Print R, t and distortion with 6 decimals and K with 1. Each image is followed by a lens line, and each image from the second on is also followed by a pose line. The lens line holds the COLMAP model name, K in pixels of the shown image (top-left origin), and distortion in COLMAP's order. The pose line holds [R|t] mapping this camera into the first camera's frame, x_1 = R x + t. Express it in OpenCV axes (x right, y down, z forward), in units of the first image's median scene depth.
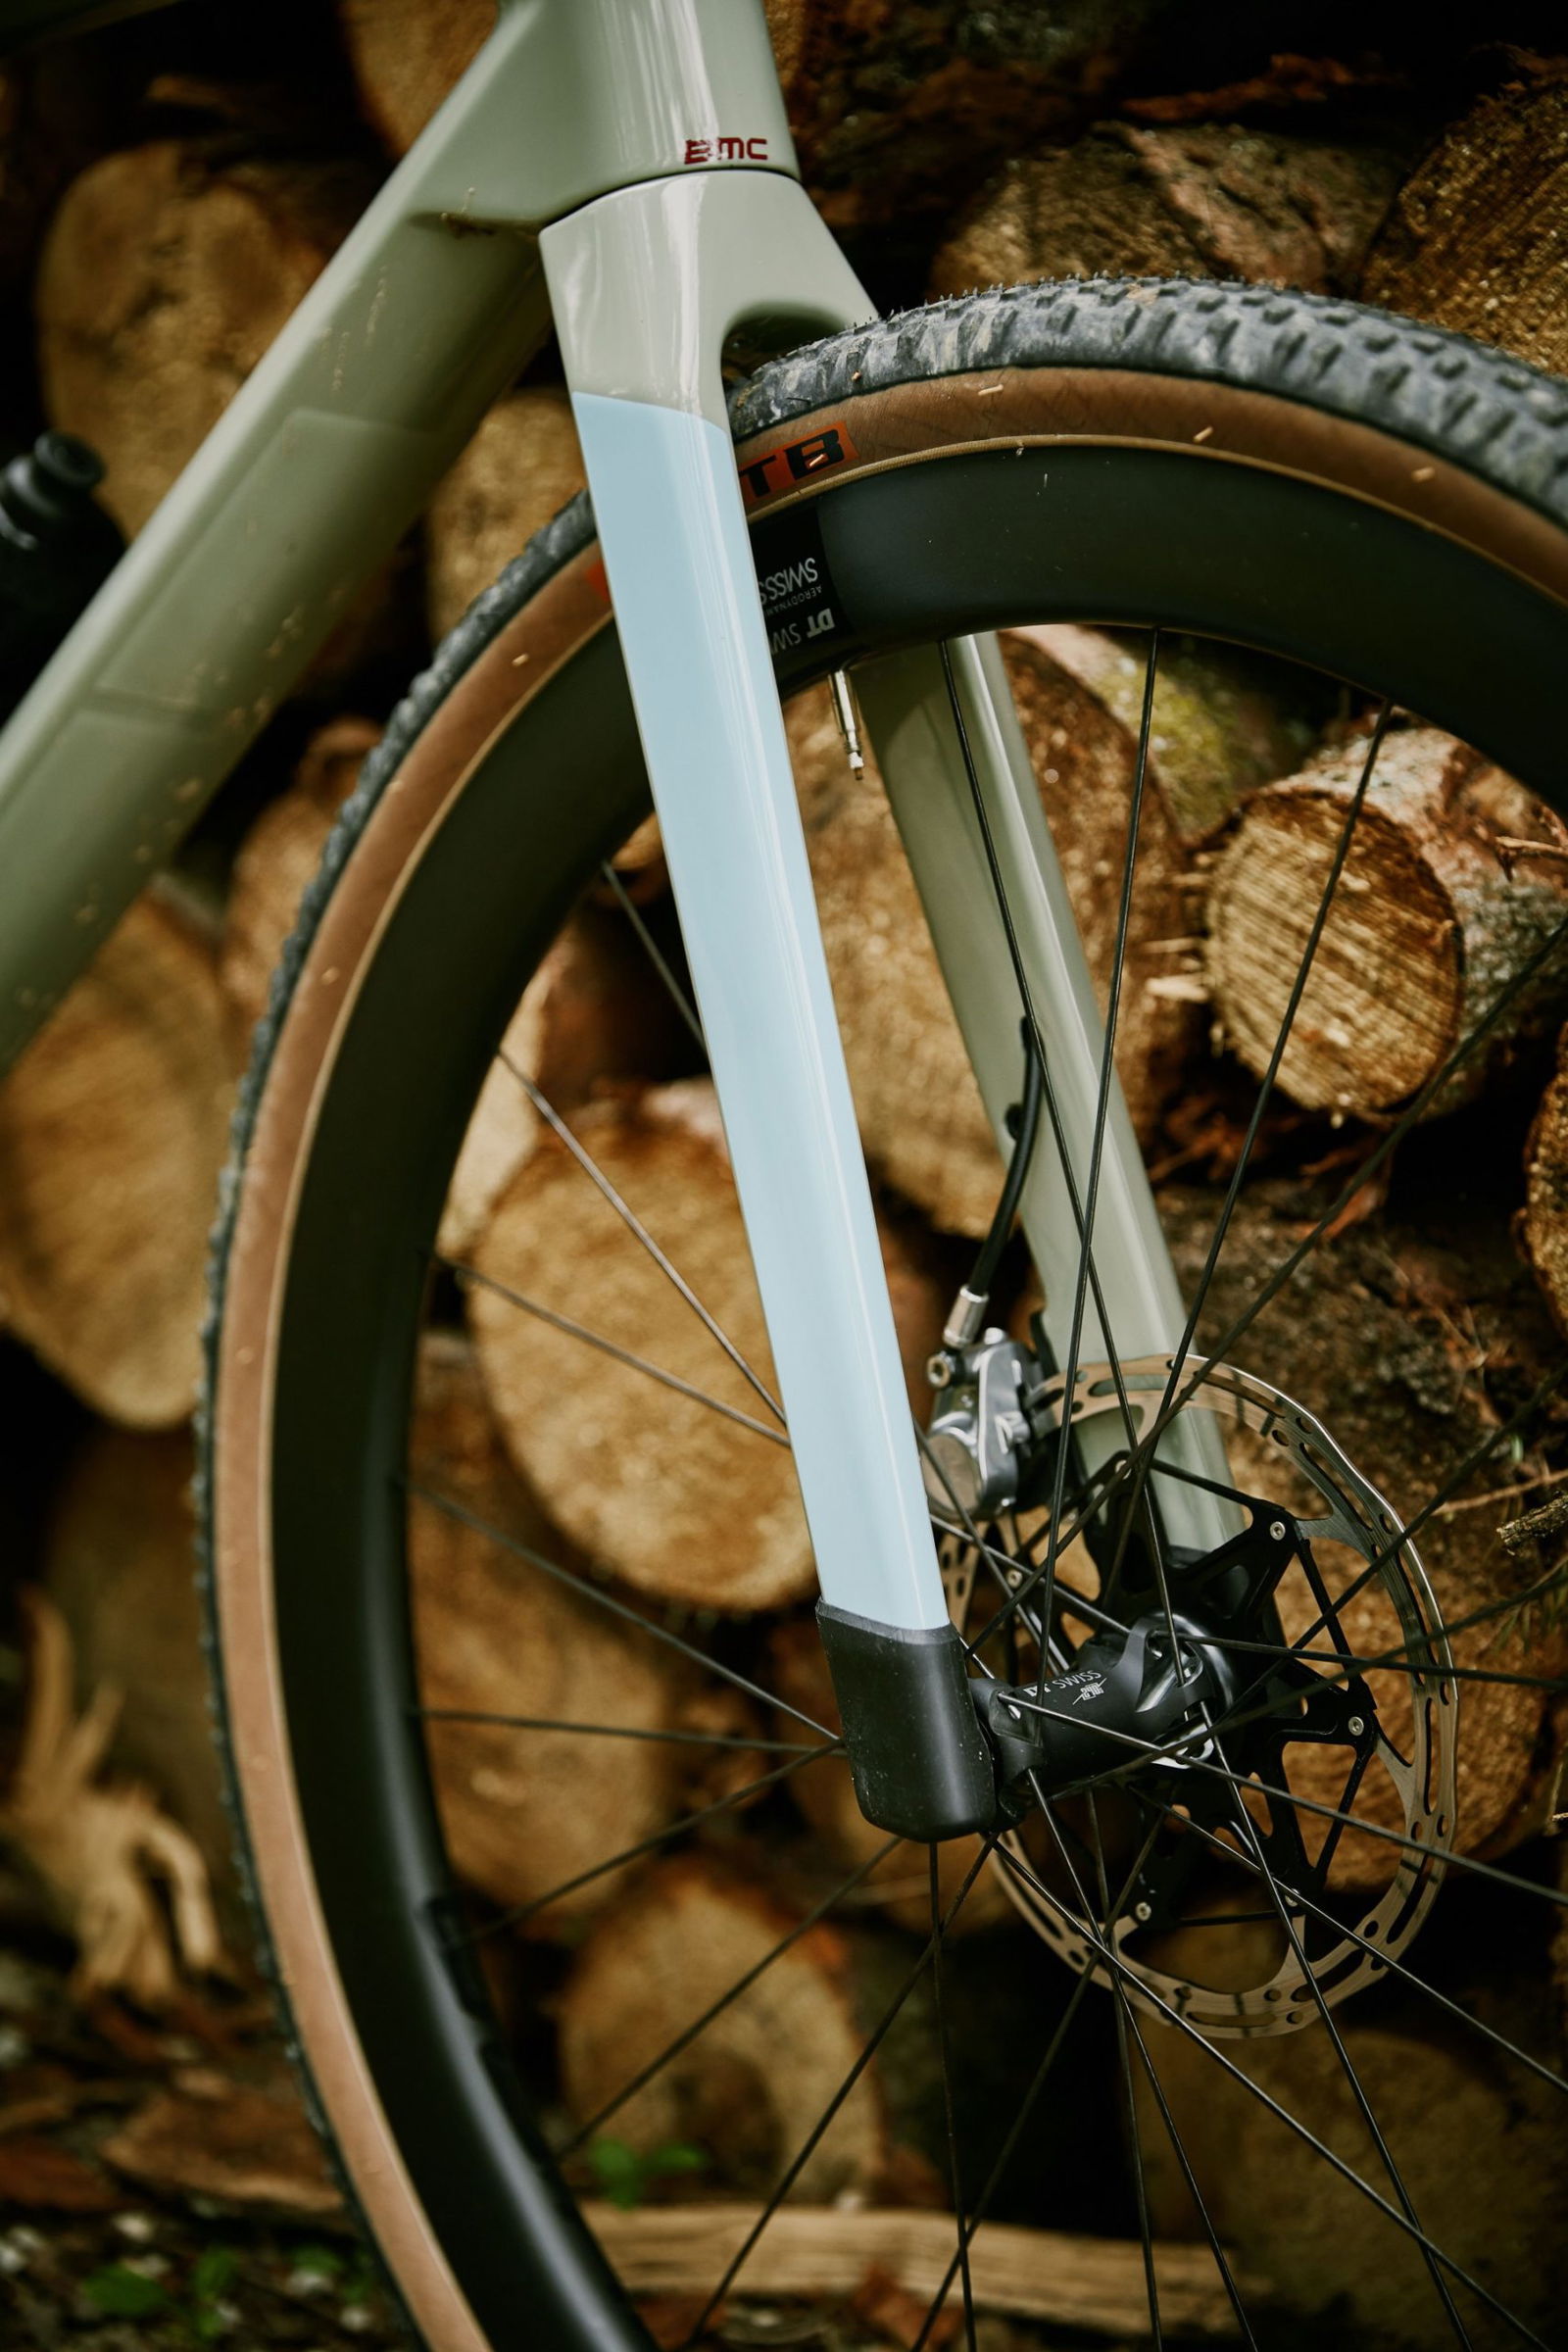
lens RADIAL K [[4289.8, 0, 784.0], [0, 4289.8, 1176.0], [0, 0, 1]] dist [0.001695, 0.240908]
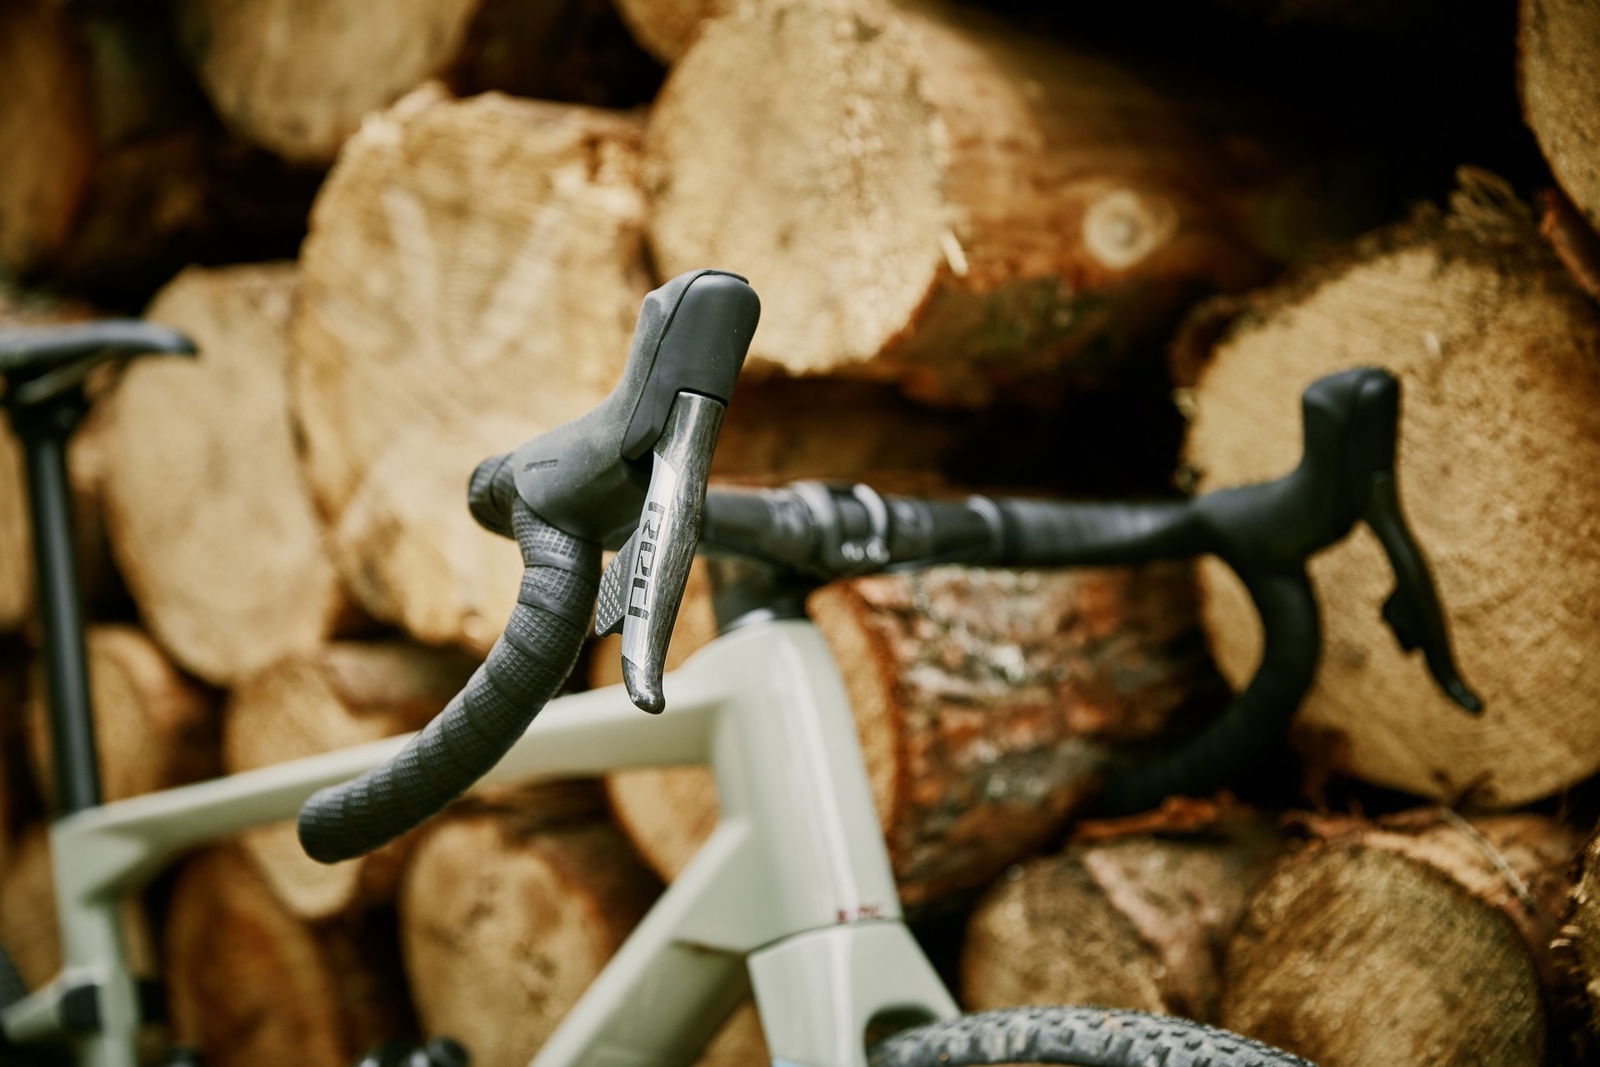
lens RADIAL K [[2918.2, 0, 800.0], [0, 2918.2, 533.5], [0, 0, 1]] dist [0.001695, 0.240908]
pose [[0.999677, -0.025270, -0.002837, -0.030147], [0.023618, 0.964036, -0.264719, -0.075838], [0.009424, 0.264566, 0.964322, -0.167776]]
